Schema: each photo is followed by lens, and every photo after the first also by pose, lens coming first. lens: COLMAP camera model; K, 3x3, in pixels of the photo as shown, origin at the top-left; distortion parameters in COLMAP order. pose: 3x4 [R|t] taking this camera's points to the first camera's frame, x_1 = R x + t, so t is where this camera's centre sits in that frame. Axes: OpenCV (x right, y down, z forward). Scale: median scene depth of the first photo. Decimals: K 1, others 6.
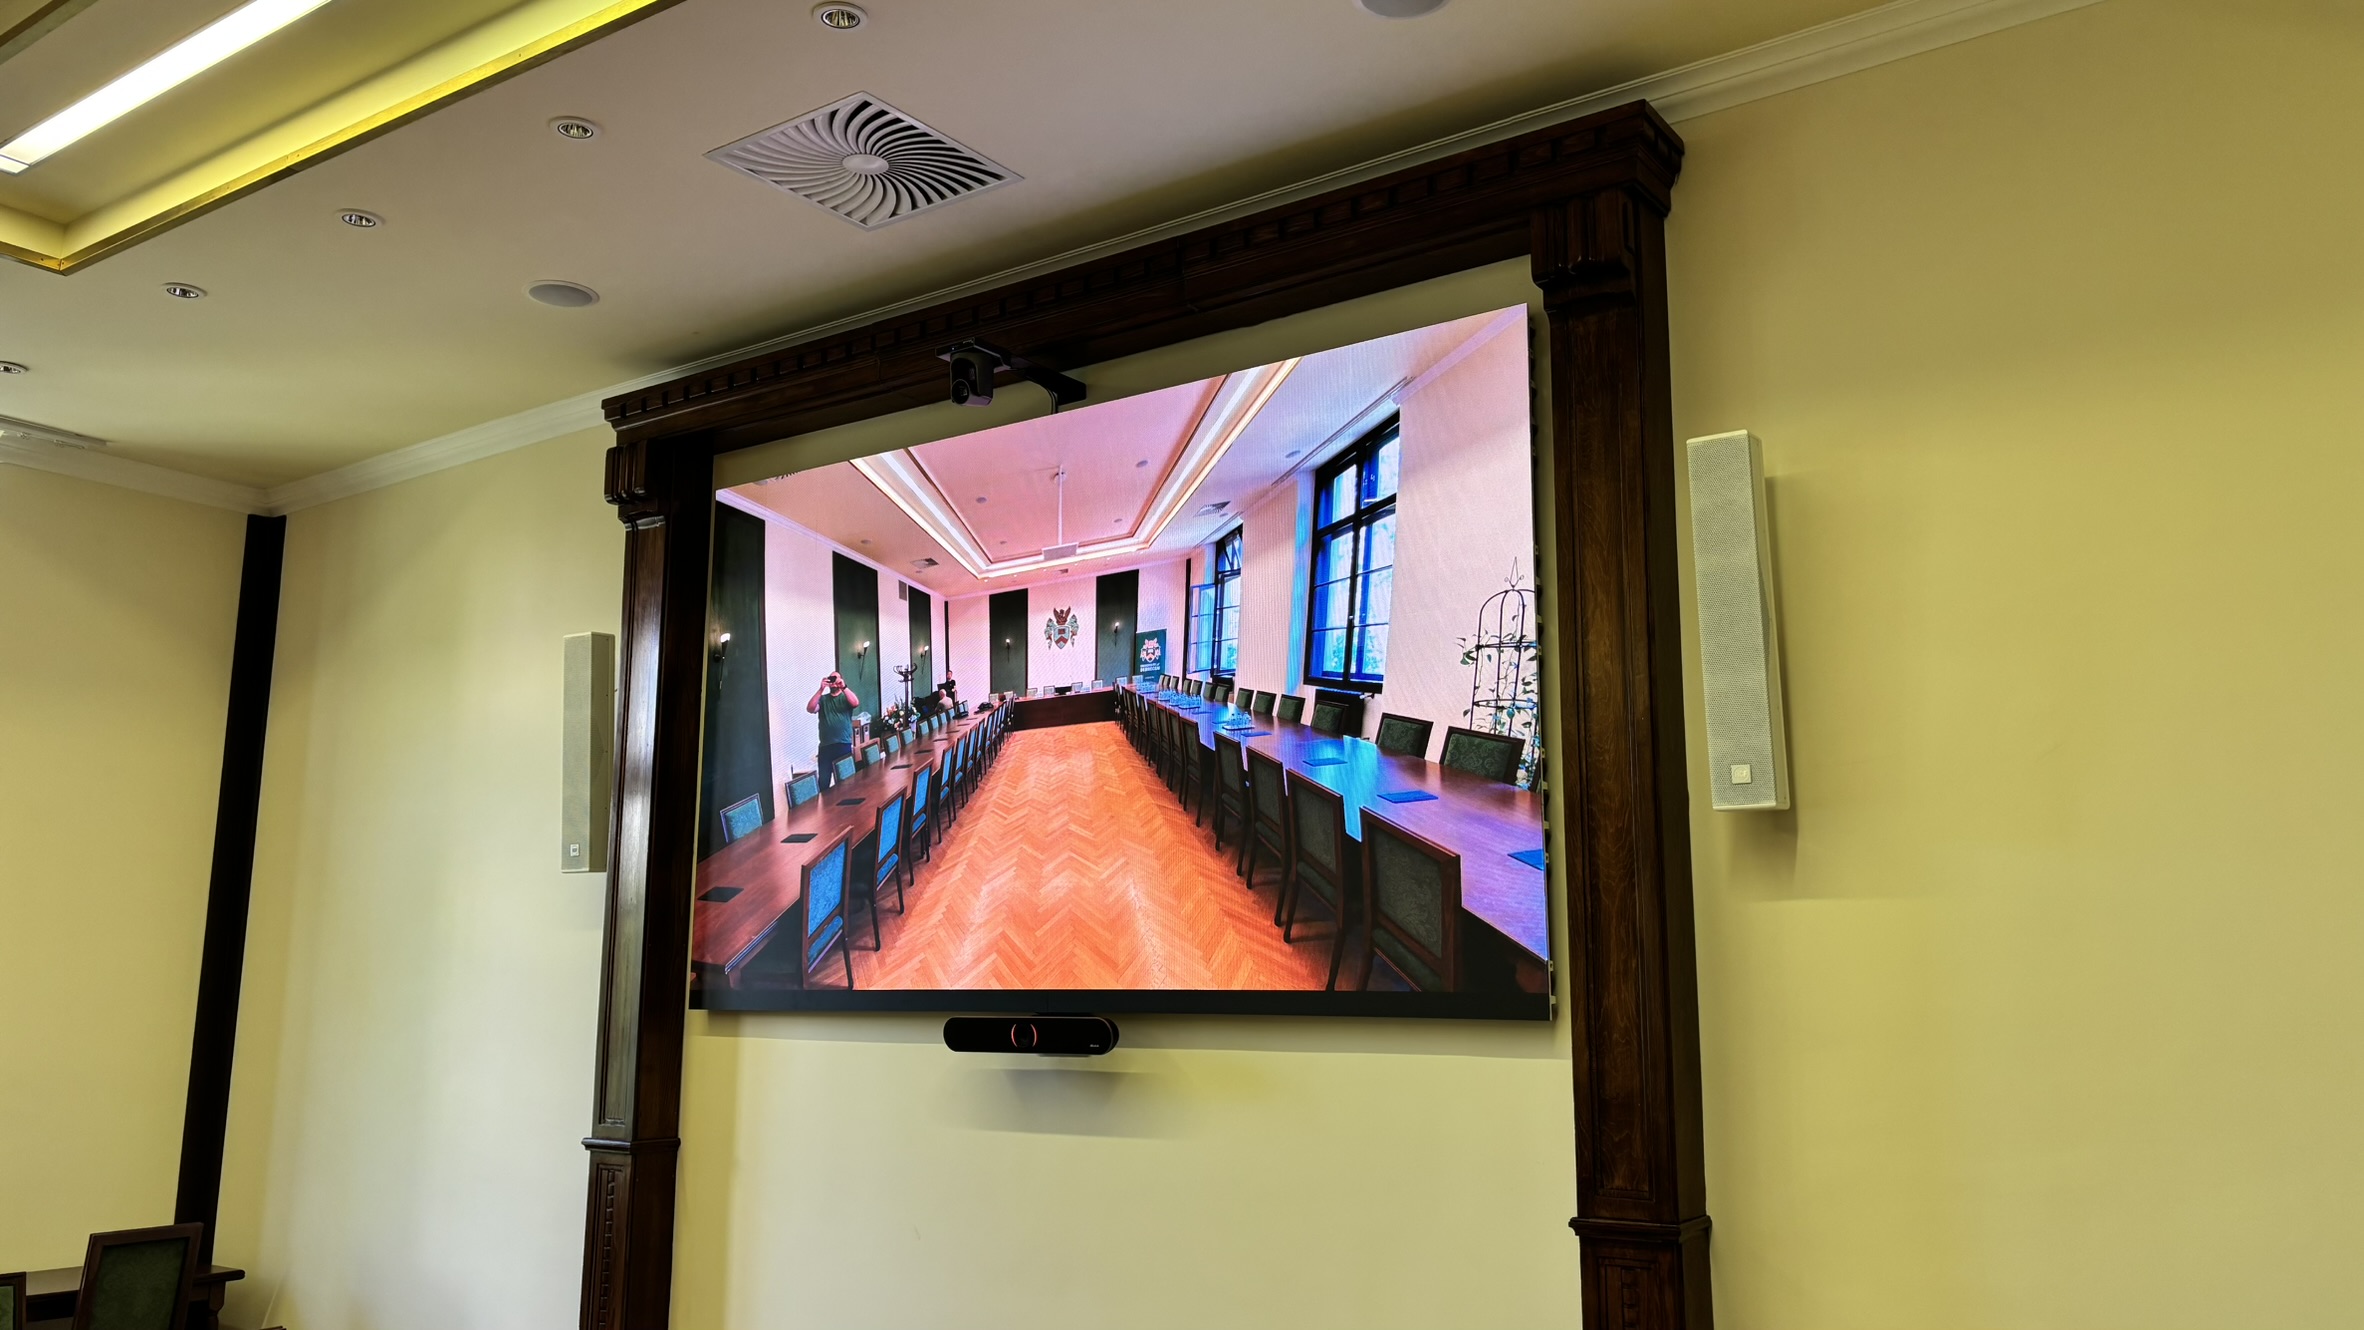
lens RADIAL K [[1784.8, 0, 1183.8], [0, 1784.8, 674.7], [0, 0, 1]] dist [0.012319, -0.016896]
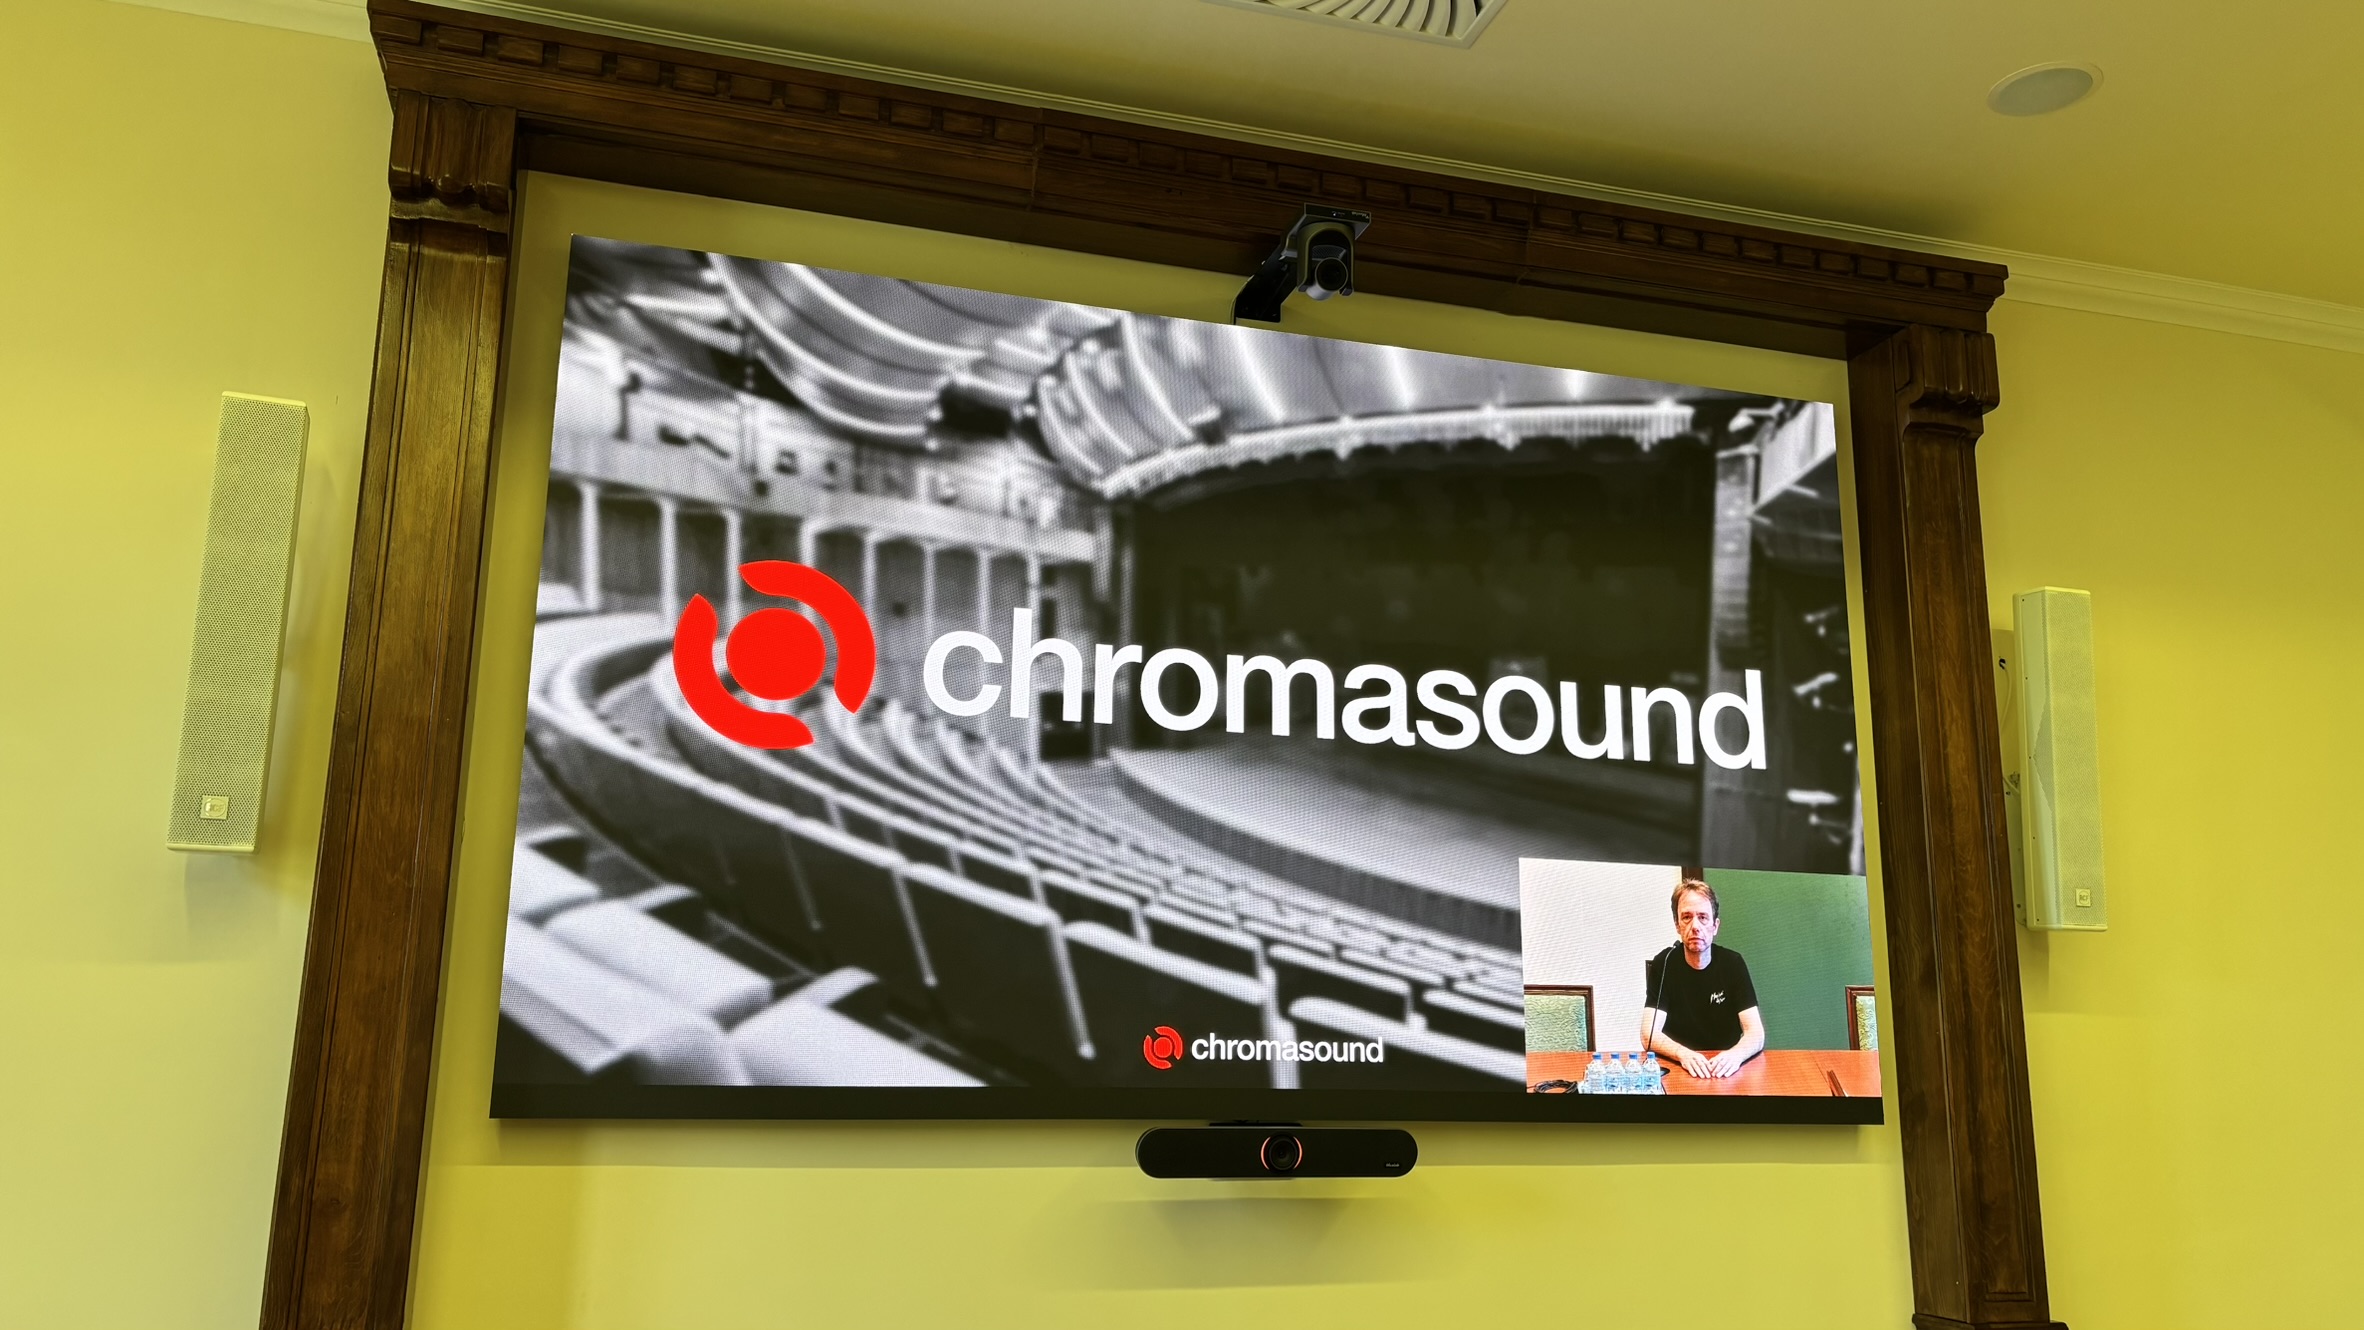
lens RADIAL K [[1784.8, 0, 1188.3], [0, 1784.8, 664.0], [0, 0, 1]] dist [0.012319, -0.016896]
pose [[0.618376, 0.176955, 0.765701, -0.688945], [-0.147997, 0.983109, -0.107677, 0.087334], [-0.771821, -0.046736, 0.634119, 0.560181]]
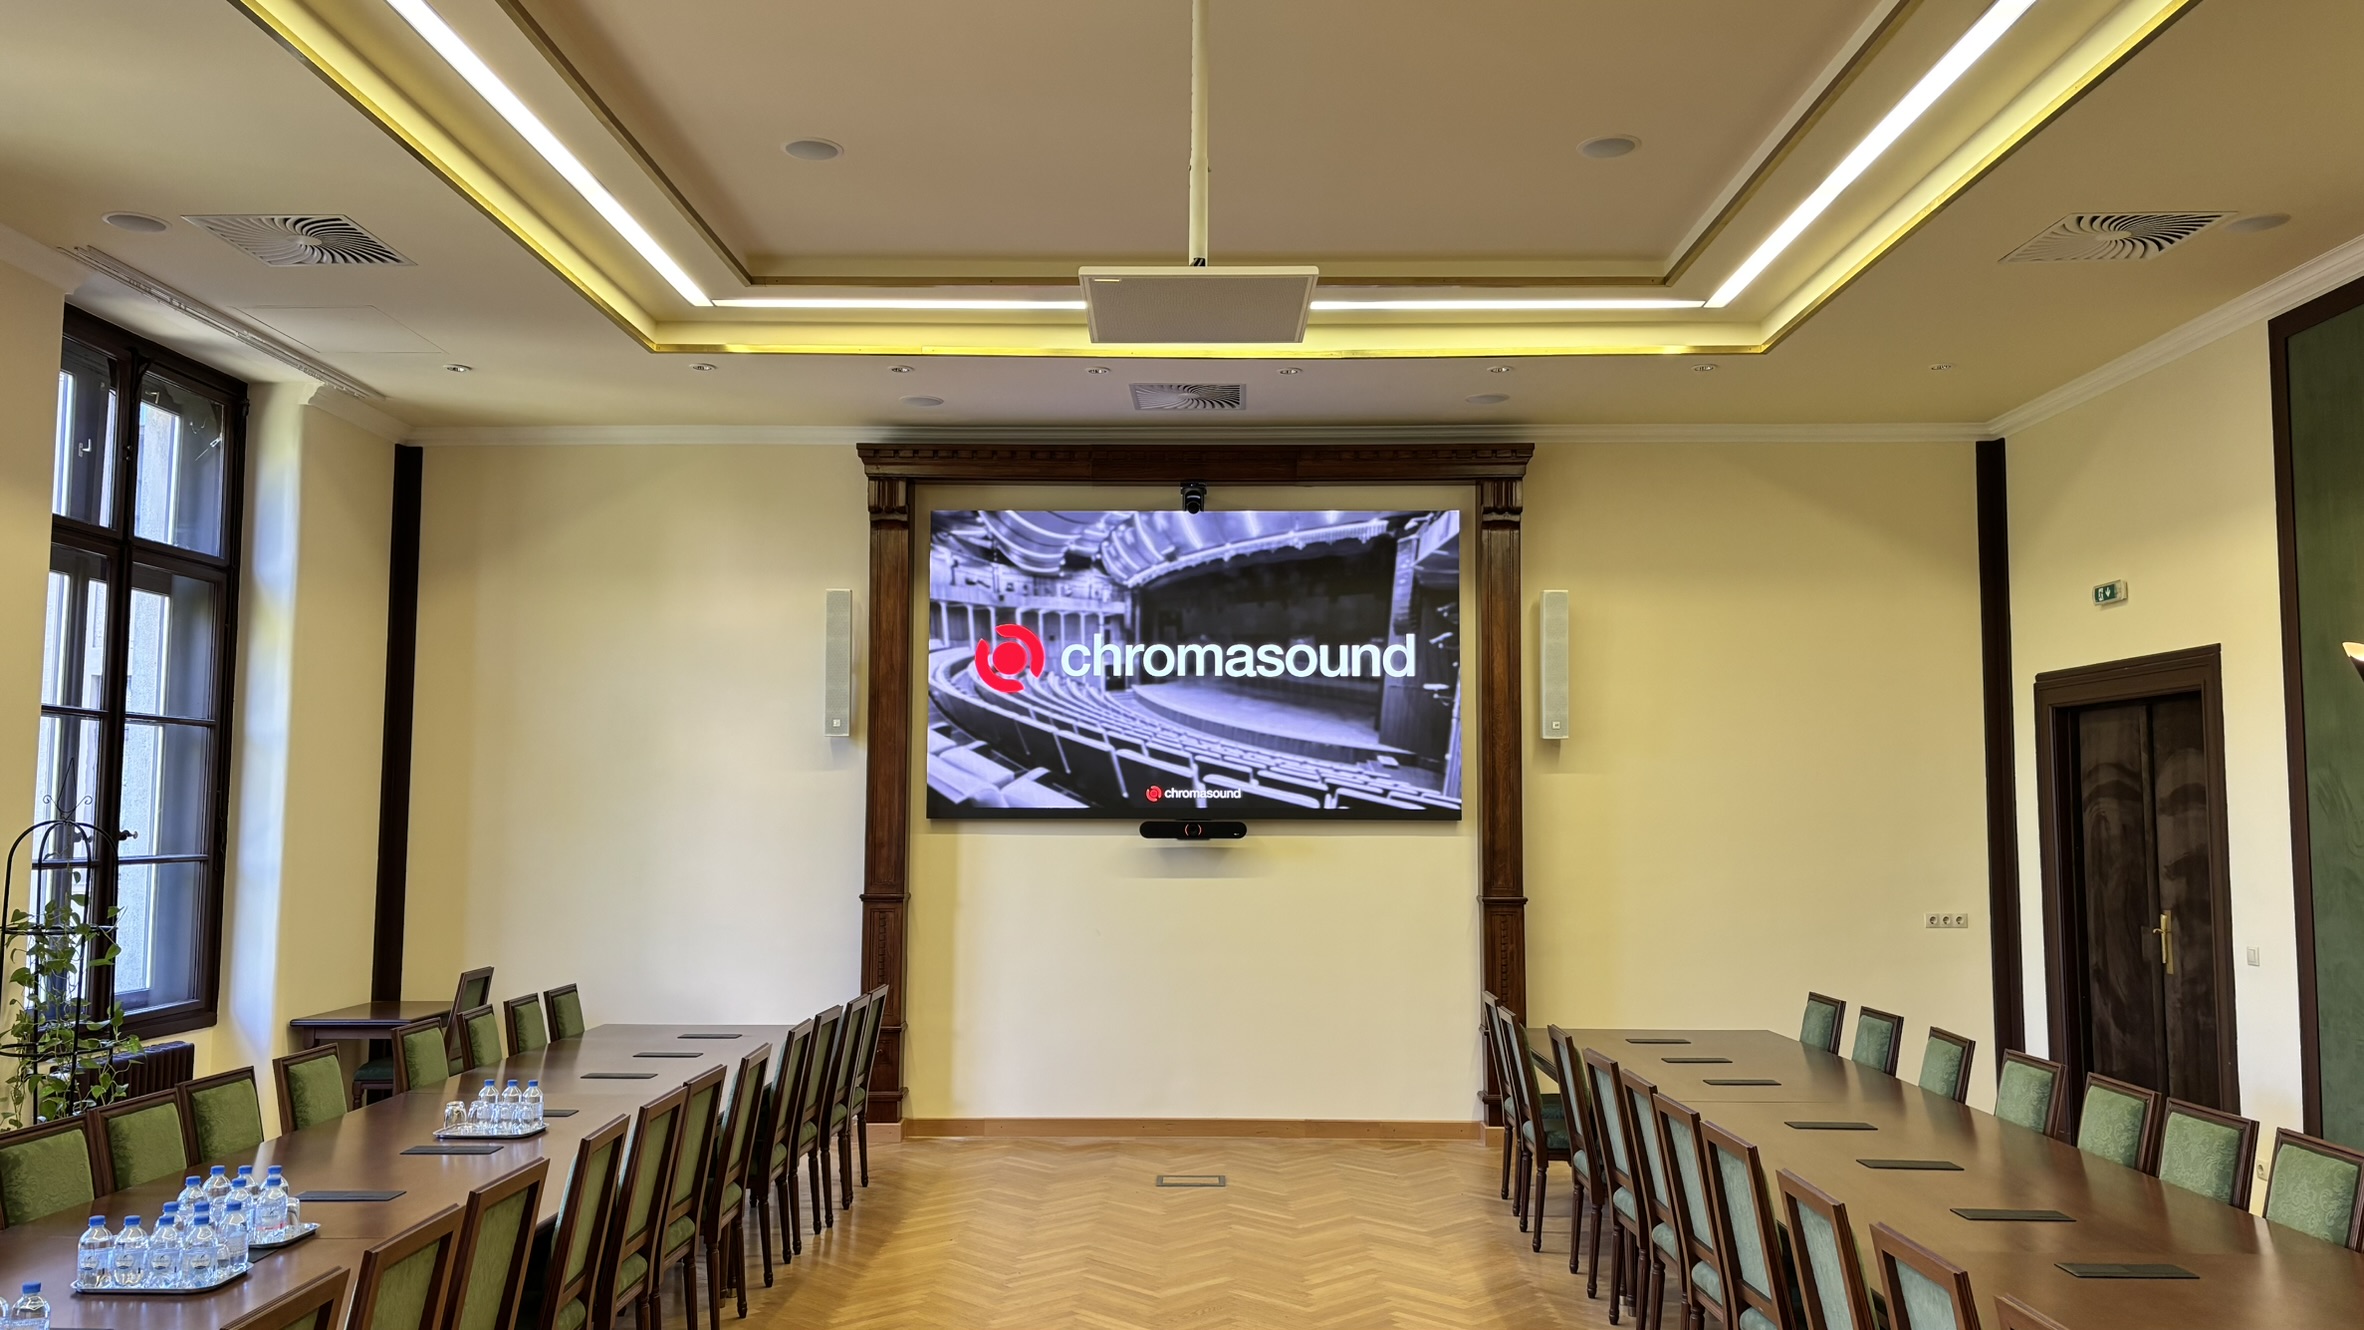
lens RADIAL K [[1784.8, 0, 1182.9], [0, 1784.8, 662.0], [0, 0, 1]] dist [0.012319, -0.016896]
pose [[0.829430, 0.049992, 0.556369, -1.200295], [-0.097965, 0.993569, 0.056769, -0.097954], [-0.549954, -0.101590, 0.828994, -0.632454]]
